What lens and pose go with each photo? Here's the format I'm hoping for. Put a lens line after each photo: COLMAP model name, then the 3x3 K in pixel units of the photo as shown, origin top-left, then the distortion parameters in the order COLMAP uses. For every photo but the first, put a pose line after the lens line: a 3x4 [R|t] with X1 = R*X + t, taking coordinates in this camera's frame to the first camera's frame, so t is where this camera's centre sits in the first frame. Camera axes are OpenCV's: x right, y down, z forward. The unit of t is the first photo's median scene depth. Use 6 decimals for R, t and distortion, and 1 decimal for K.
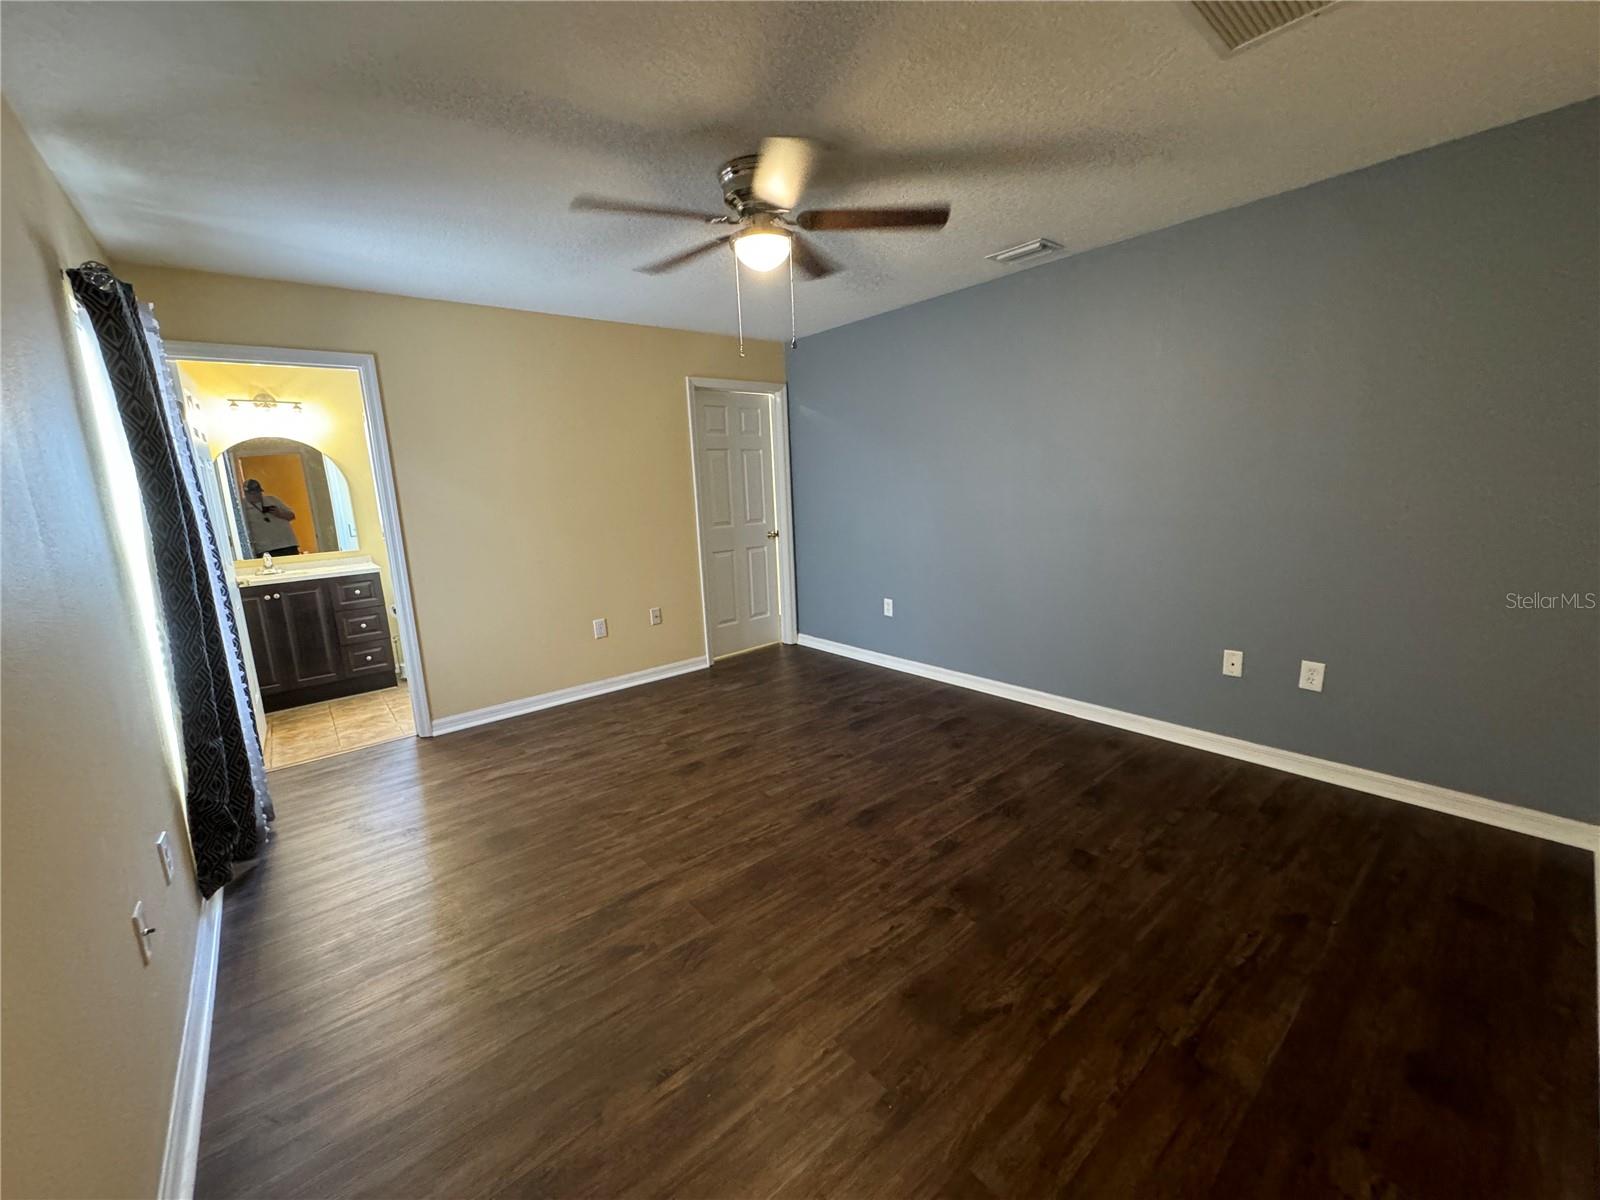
lens RADIAL K [[639.3, 0, 800.8], [0, 639.3, 595.5], [0, 0, 1]] dist [-0.001877, 0.000301]
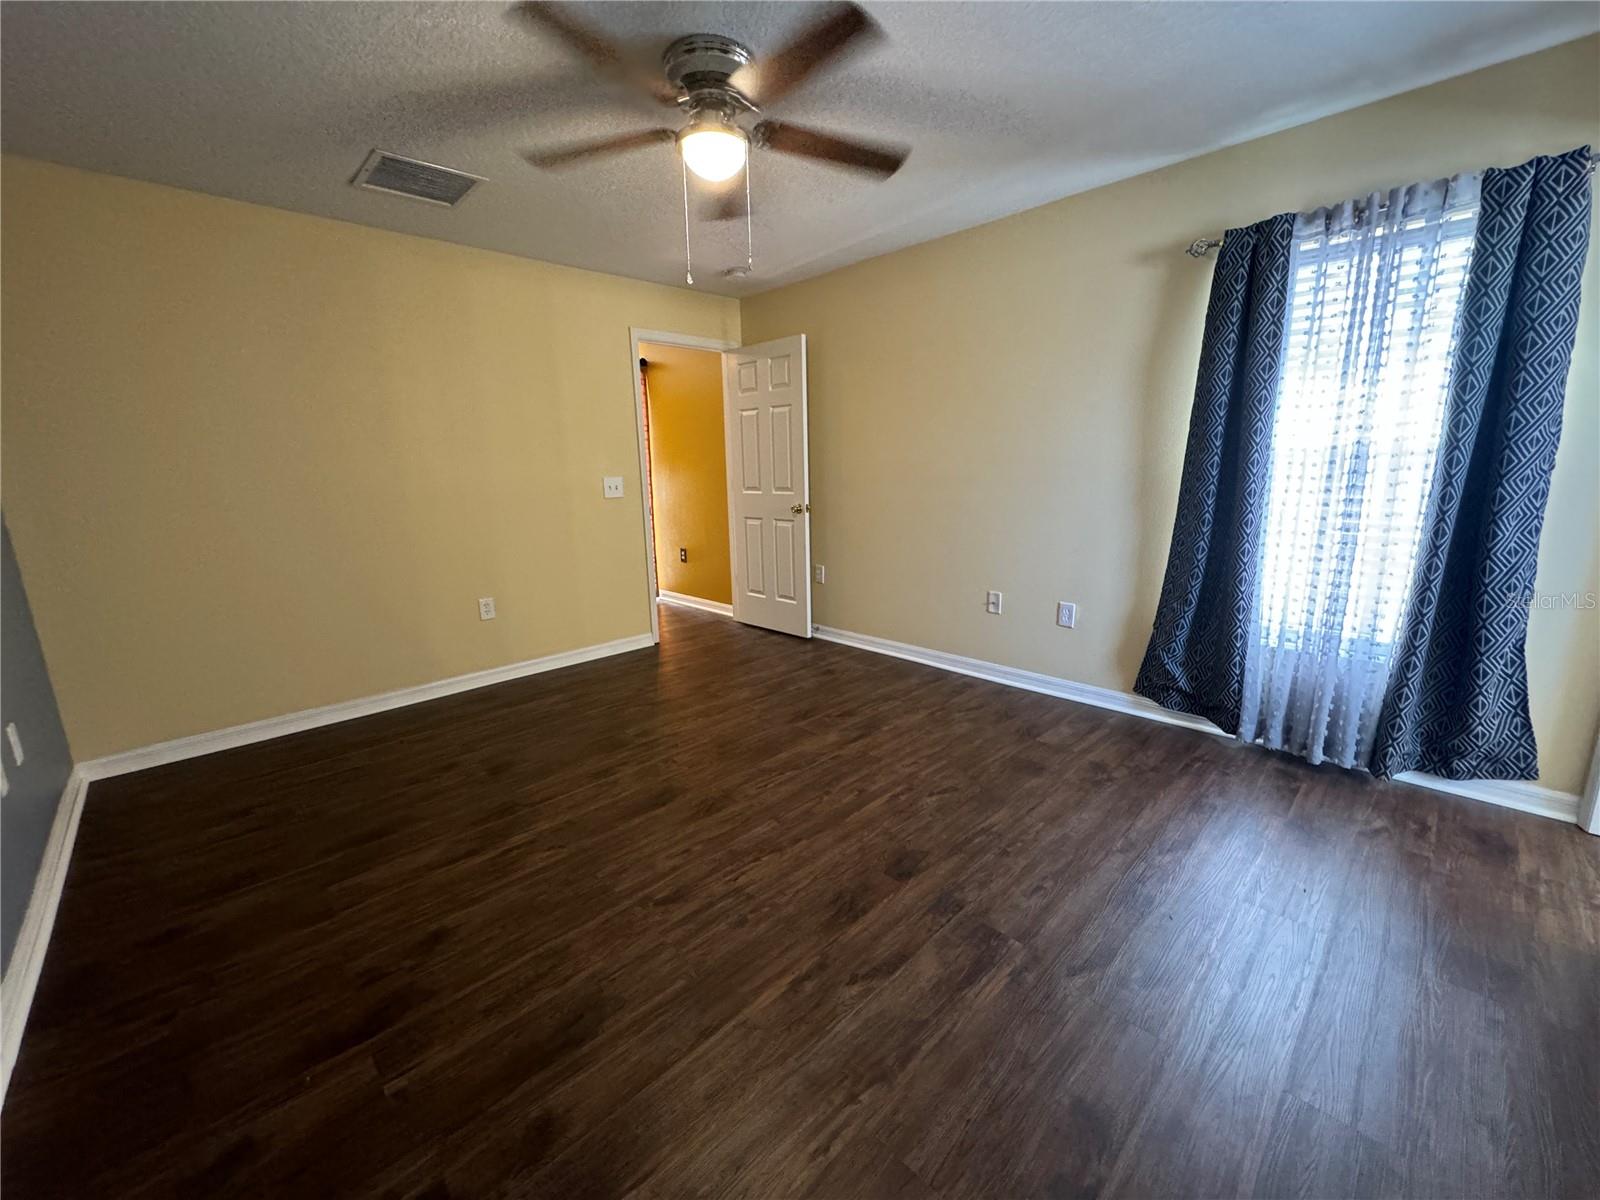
lens RADIAL K [[639.3, 0, 800.8], [0, 639.3, 595.5], [0, 0, 1]] dist [-0.001877, 0.000301]
pose [[-0.994740, 0.083451, -0.059399, -0.063291], [0.055065, 0.924627, 0.376873, -0.259070], [0.086372, 0.371620, -0.924359, 1.713935]]
